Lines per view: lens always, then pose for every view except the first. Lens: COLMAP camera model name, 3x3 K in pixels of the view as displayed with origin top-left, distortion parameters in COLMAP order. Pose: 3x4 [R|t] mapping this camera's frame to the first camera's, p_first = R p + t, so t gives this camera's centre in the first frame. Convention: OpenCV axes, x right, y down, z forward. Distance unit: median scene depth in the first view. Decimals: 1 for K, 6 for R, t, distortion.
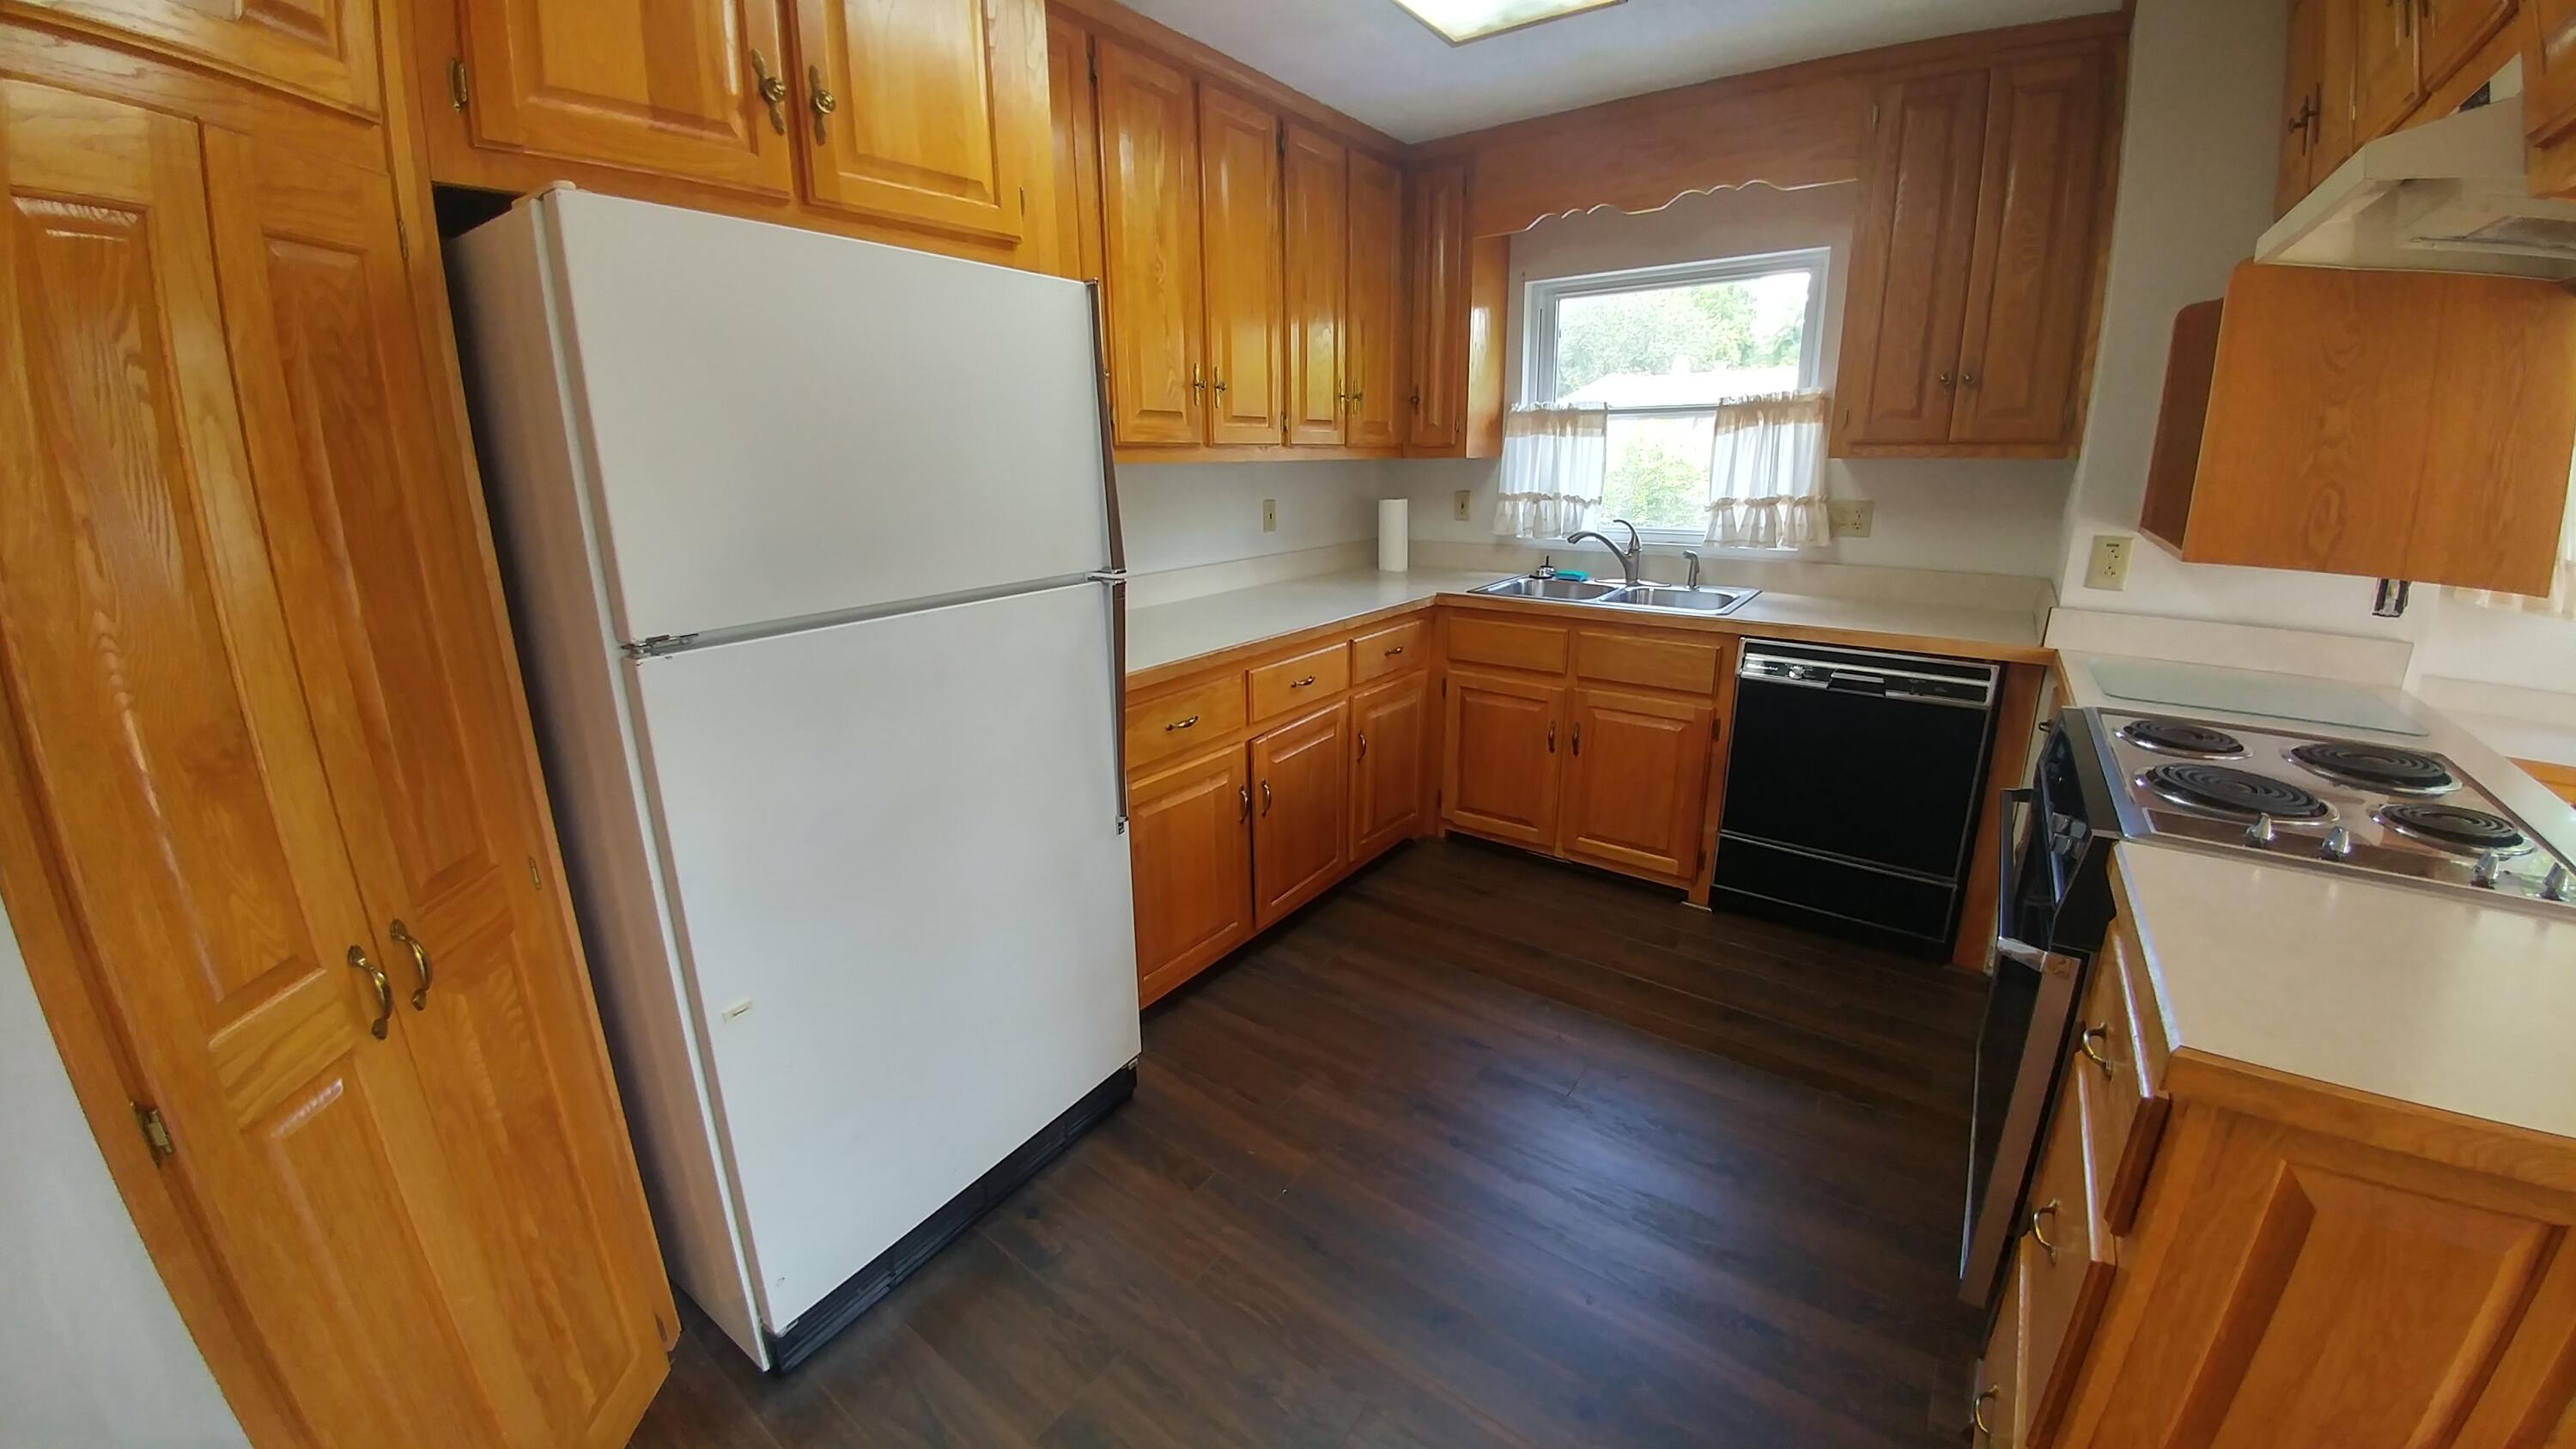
lens RADIAL K [[940.6, 0, 1284.8], [0, 940.6, 711.0], [0, 0, 1]] dist [-0.018727, -0.016688]
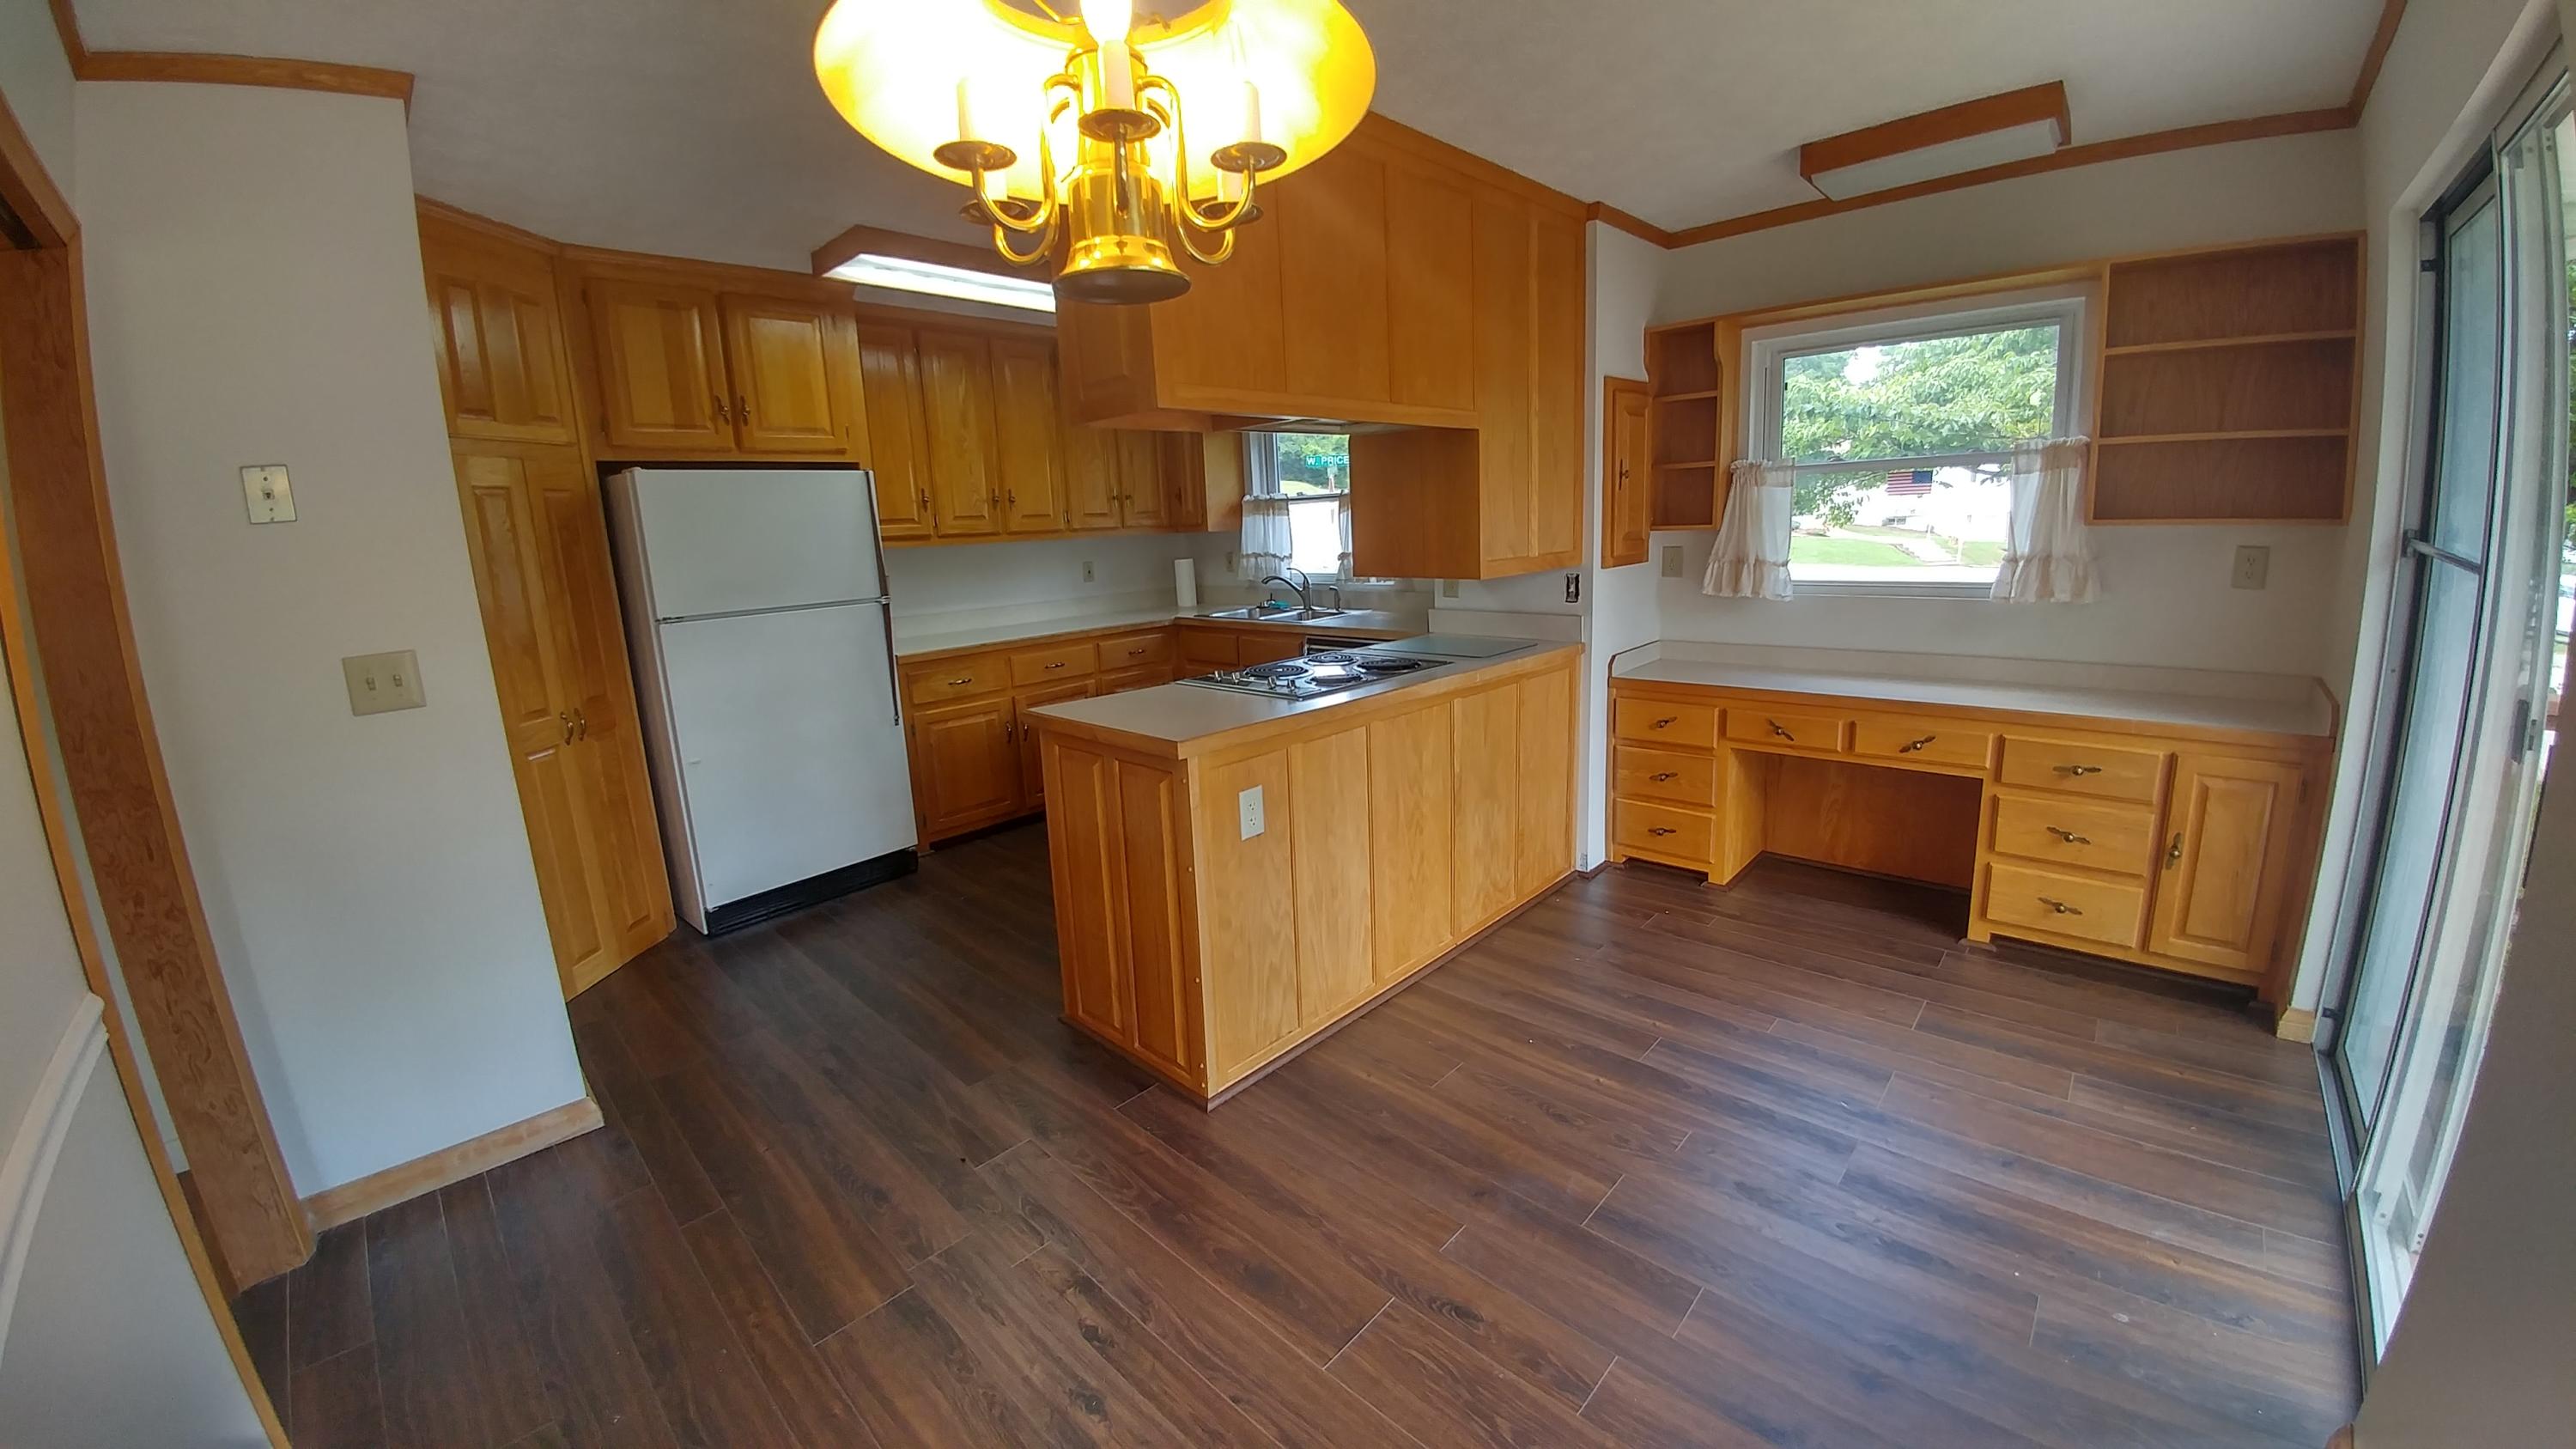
lens RADIAL K [[940.6, 0, 1284.8], [0, 940.6, 711.0], [0, 0, 1]] dist [-0.018727, -0.016688]
pose [[0.992968, -0.006744, -0.118192, 0.995168], [-0.000626, 0.998063, -0.062213, 0.247516], [0.118383, 0.061849, 0.991040, -1.020641]]
